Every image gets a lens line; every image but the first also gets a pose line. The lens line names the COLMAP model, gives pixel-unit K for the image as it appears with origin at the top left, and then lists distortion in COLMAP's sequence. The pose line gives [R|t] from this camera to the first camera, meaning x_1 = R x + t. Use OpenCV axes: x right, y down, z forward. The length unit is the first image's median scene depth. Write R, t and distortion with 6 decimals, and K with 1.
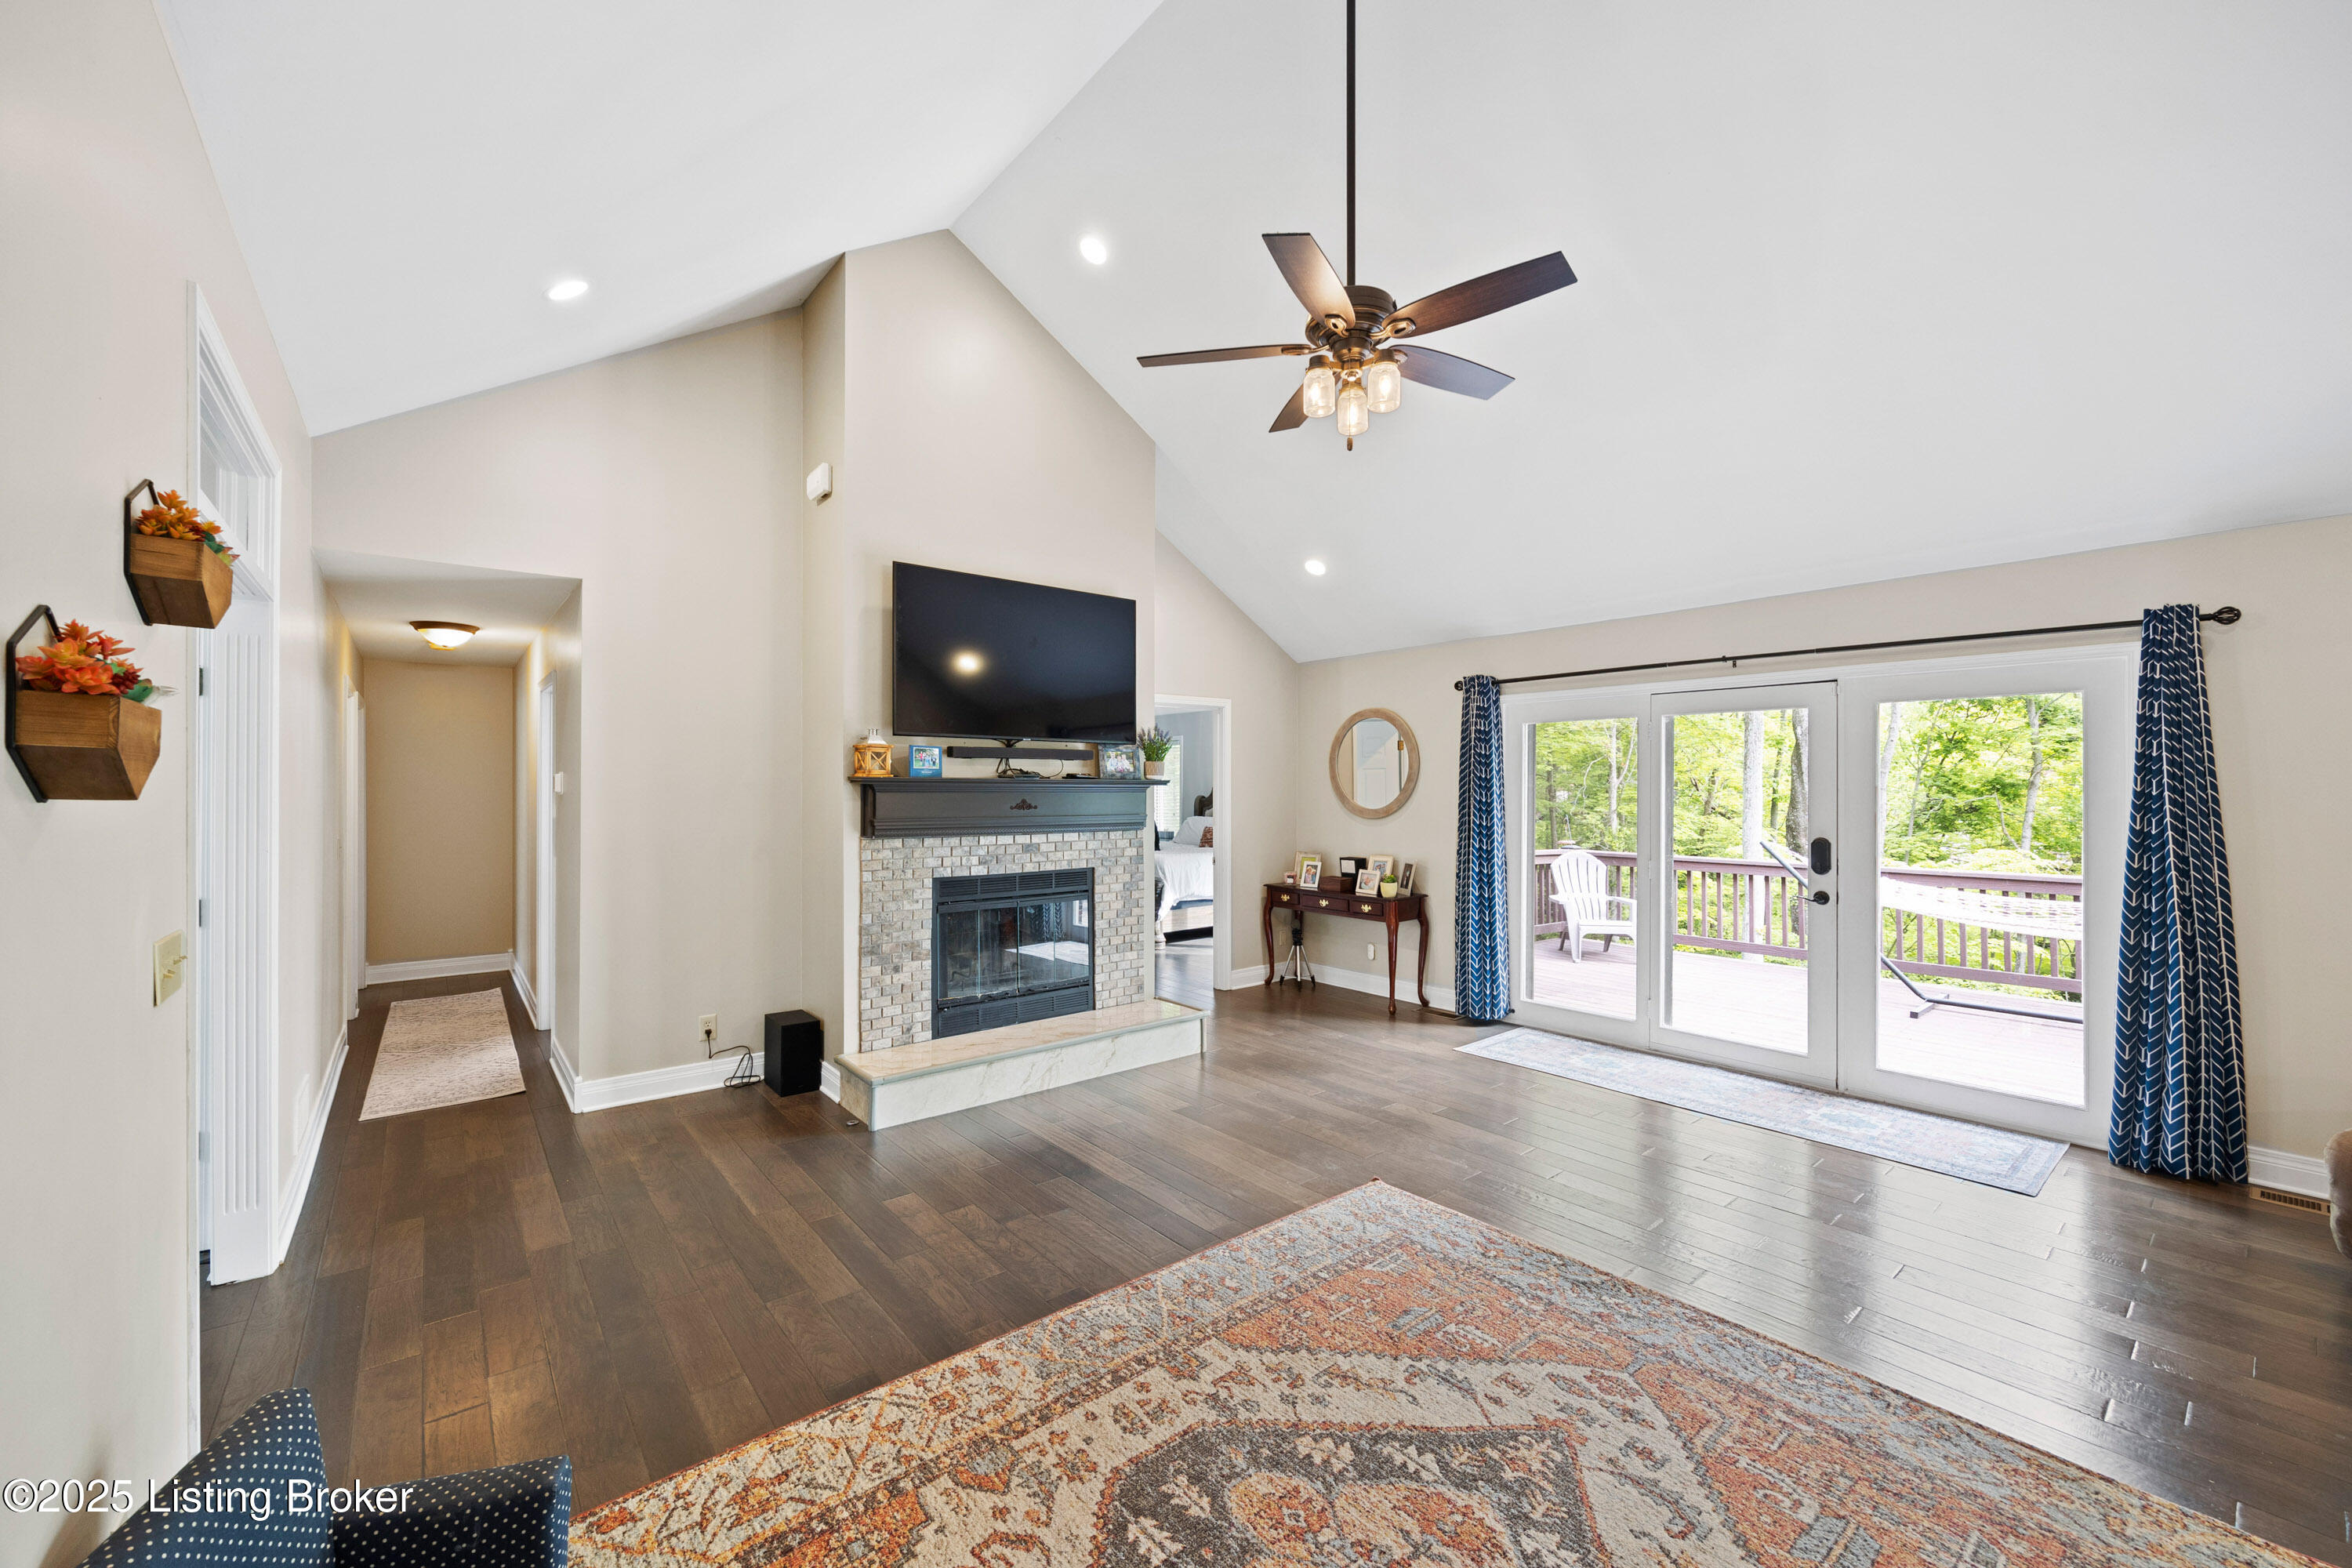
lens RADIAL K [[918.6, 0, 1186.8], [0, 918.6, 801.4], [0, 0, 1]] dist [-0.008835, 0.000463]
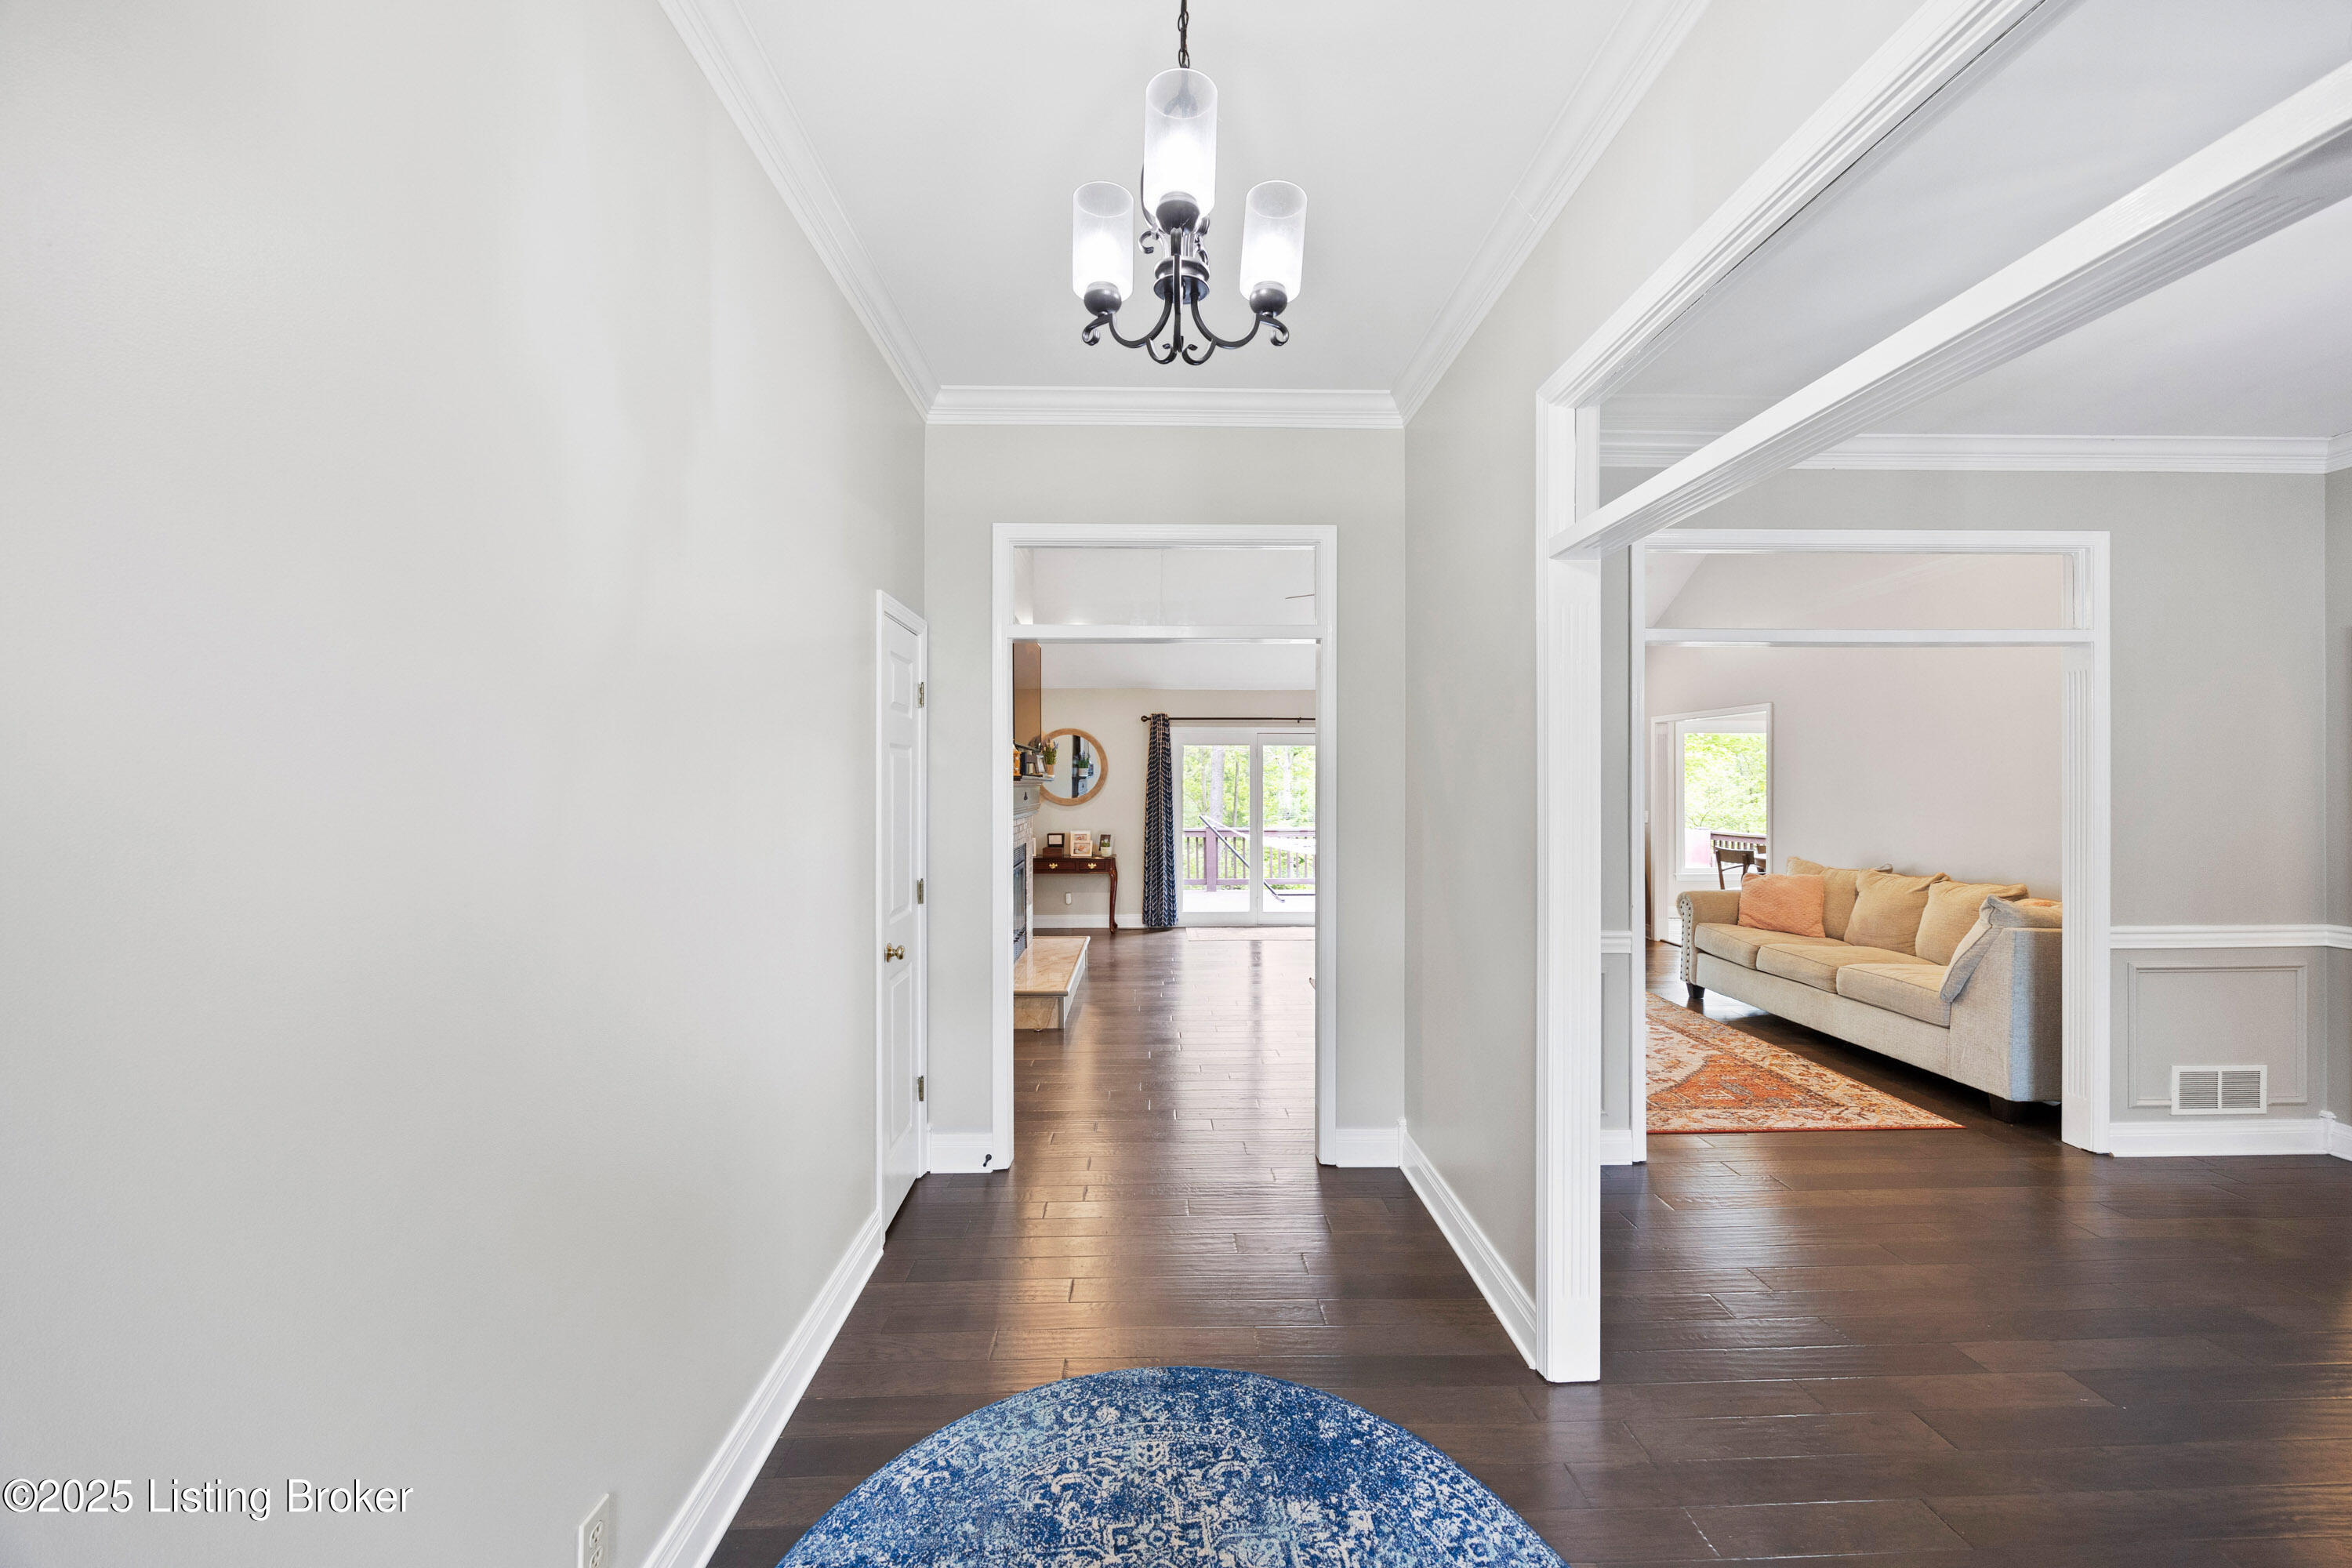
lens RADIAL K [[918.6, 0, 1161.7], [0, 918.6, 779.2], [0, 0, 1]] dist [-0.008835, 0.000463]
pose [[0.618692, -0.005700, 0.785613, -1.266138], [0.018541, 0.999801, -0.007347, -0.013646], [-0.785414, 0.019111, 0.618675, 0.001175]]
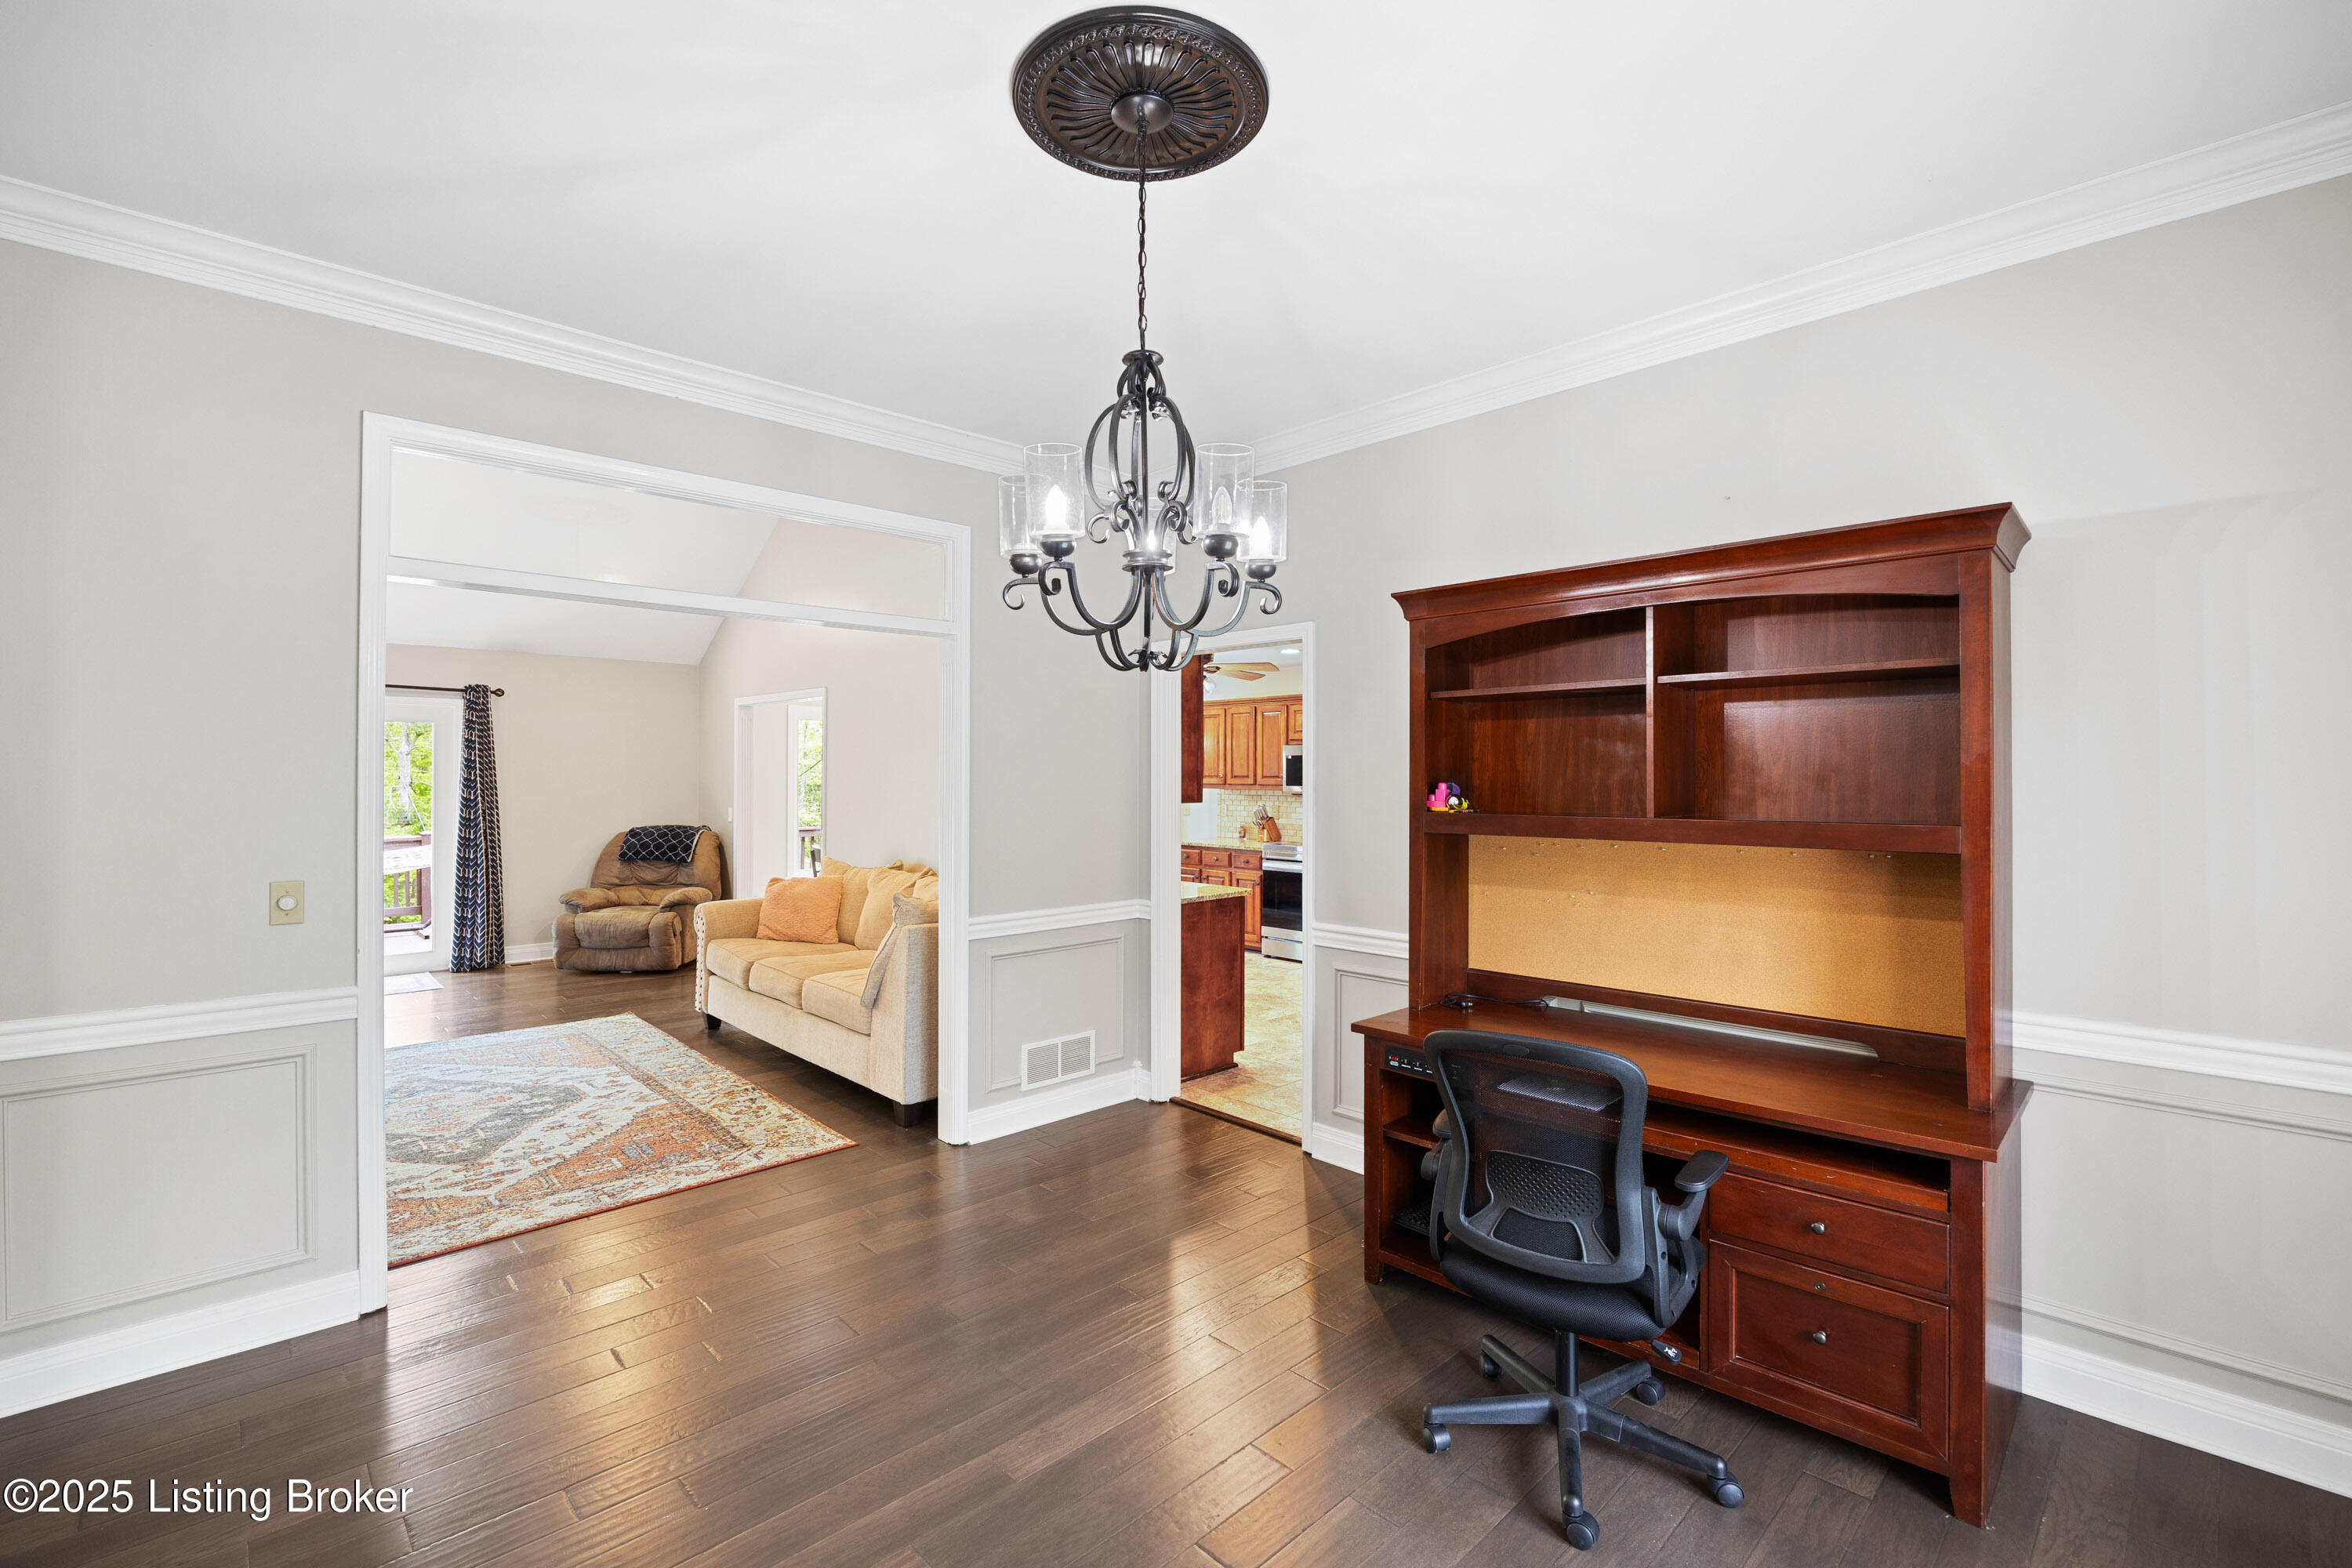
lens RADIAL K [[1019.9, 0, 1180.4], [0, 1019.9, 782.1], [0, 0, 1]] dist [-0.012946, -0.000057]
pose [[-0.077116, -0.012397, 0.996945, -1.016447], [0.015265, 0.999791, 0.013614, -0.003815], [-0.996905, 0.016269, -0.076911, -0.299503]]
